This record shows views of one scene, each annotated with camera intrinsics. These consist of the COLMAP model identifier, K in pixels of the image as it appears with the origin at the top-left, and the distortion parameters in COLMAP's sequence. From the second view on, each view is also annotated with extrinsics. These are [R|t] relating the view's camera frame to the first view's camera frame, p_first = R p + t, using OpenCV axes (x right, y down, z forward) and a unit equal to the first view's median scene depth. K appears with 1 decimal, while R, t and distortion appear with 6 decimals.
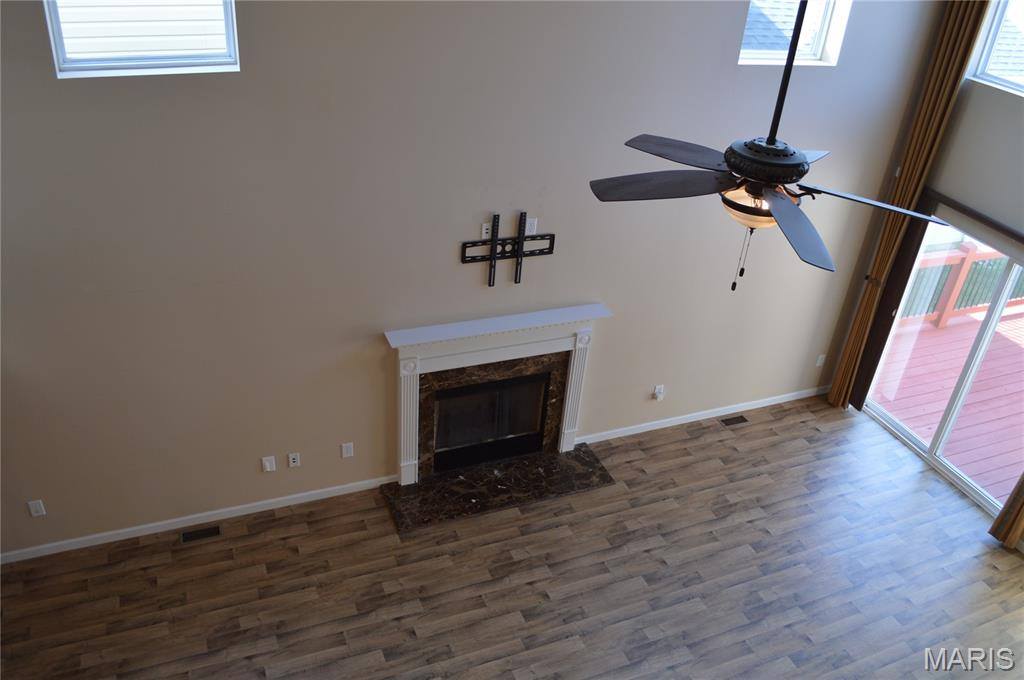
lens RADIAL K [[816.7, 0, 513.9], [0, 816.7, 338.5], [0, 0, 1]] dist [-0.091871, 0.021052]
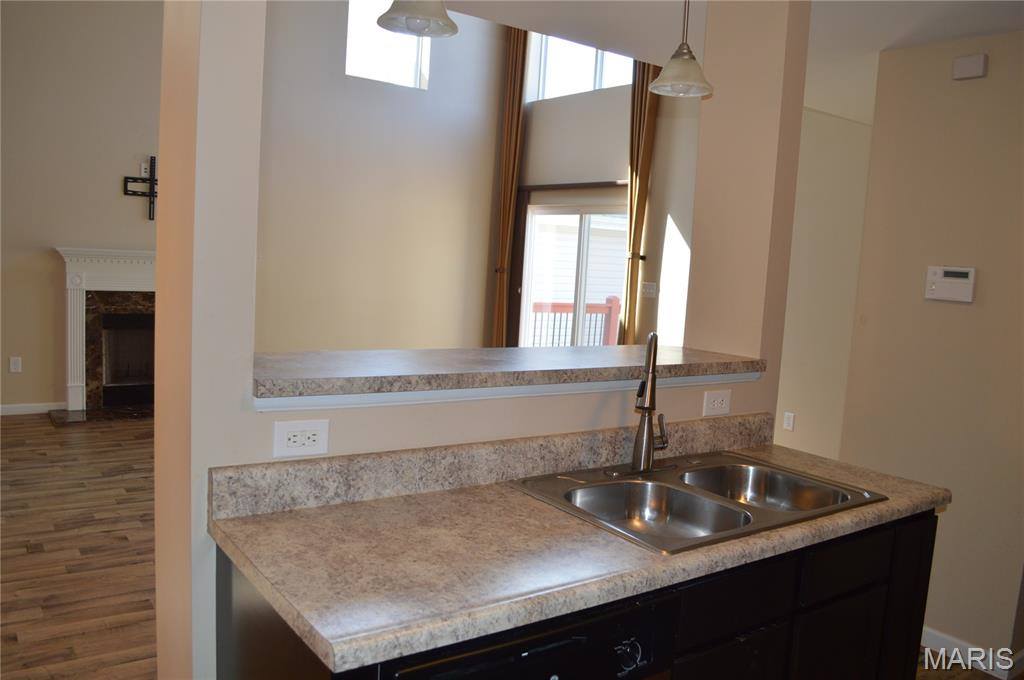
lens RADIAL K [[816.7, 0, 514.6], [0, 816.7, 340.1], [0, 0, 1]] dist [-0.091871, 0.021052]
pose [[0.975755, -0.042437, 0.214713, 0.226252], [0.126759, 0.909316, -0.396330, 0.611888], [-0.178423, 0.413937, 0.892648, -0.093658]]
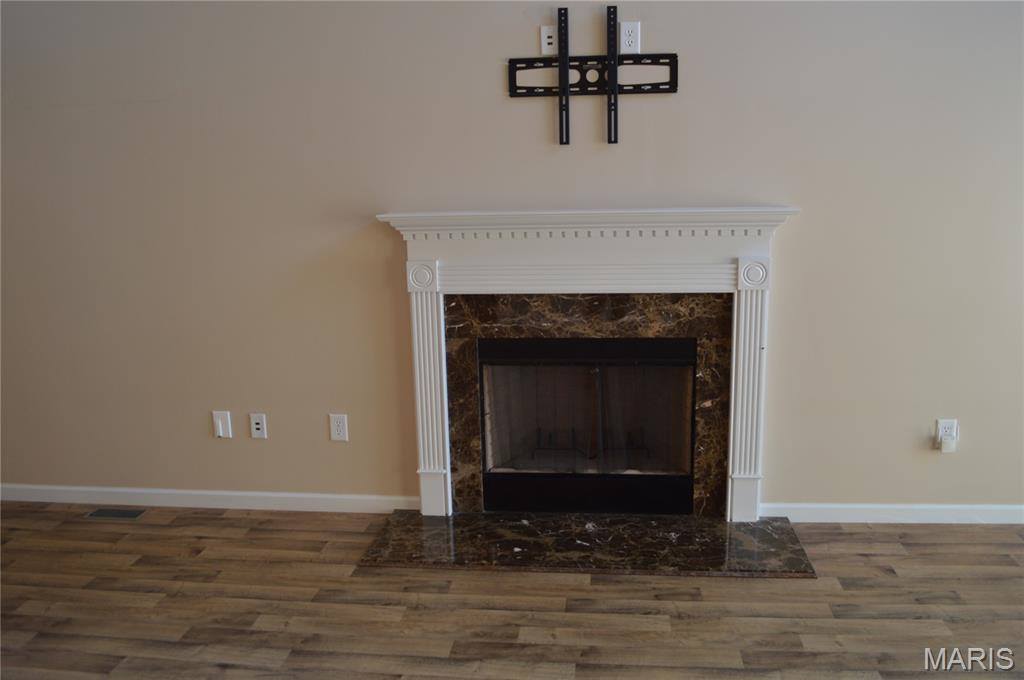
lens RADIAL K [[816.7, 0, 515.0], [0, 816.7, 342.2], [0, 0, 1]] dist [-0.091871, 0.021052]
pose [[0.868994, 0.000904, -0.494822, 0.217991], [-0.174884, 0.936021, -0.305418, 0.239863], [0.462887, 0.351943, 0.813555, 0.527002]]
